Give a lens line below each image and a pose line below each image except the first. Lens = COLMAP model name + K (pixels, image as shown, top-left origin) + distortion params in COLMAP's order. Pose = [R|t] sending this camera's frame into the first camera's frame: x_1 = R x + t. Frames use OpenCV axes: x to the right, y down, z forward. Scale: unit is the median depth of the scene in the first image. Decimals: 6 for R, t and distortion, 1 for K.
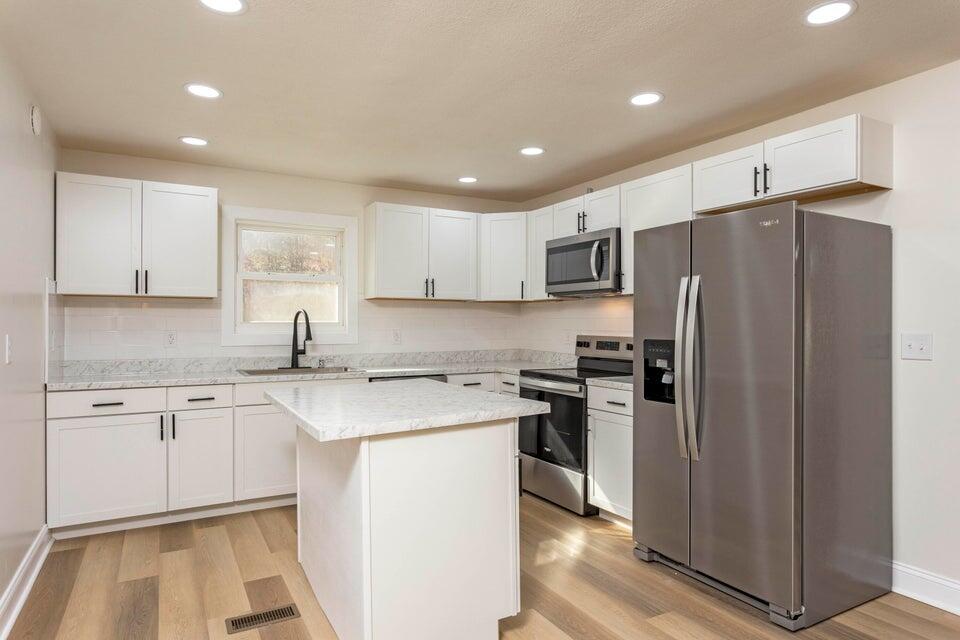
lens RADIAL K [[578.6, 0, 480.9], [0, 578.6, 322.8], [0, 0, 1]] dist [0.005351, 0.000616]
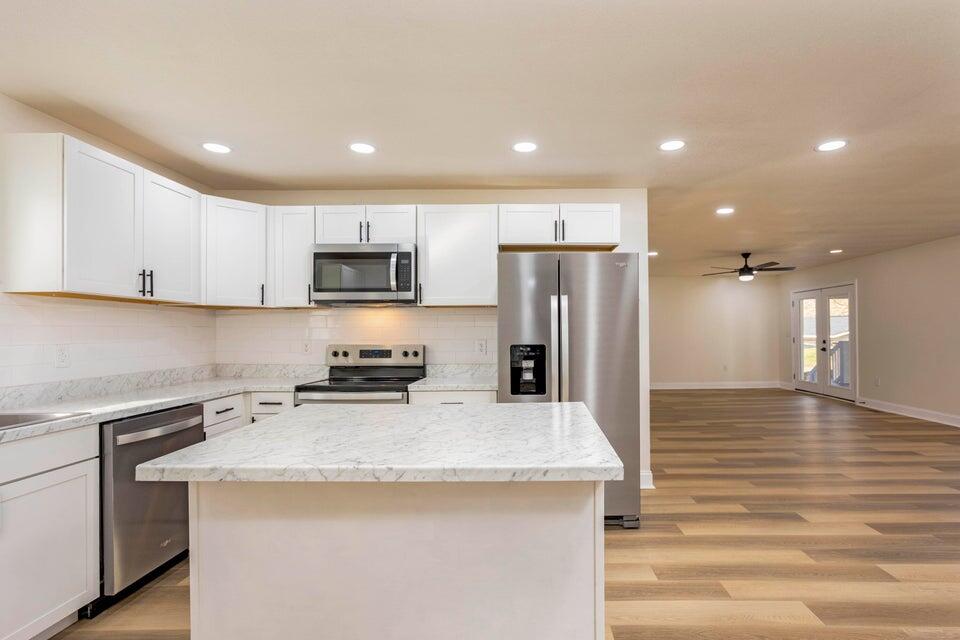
lens RADIAL K [[459.9, 0, 543.7], [0, 459.9, 334.8], [0, 0, 1]] dist [0.002601, 0.002011]
pose [[0.498588, -0.008109, 0.866801, -0.345110], [0.005359, 0.999966, 0.006273, 0.001619], [-0.866822, 0.001518, 0.498615, 0.315447]]
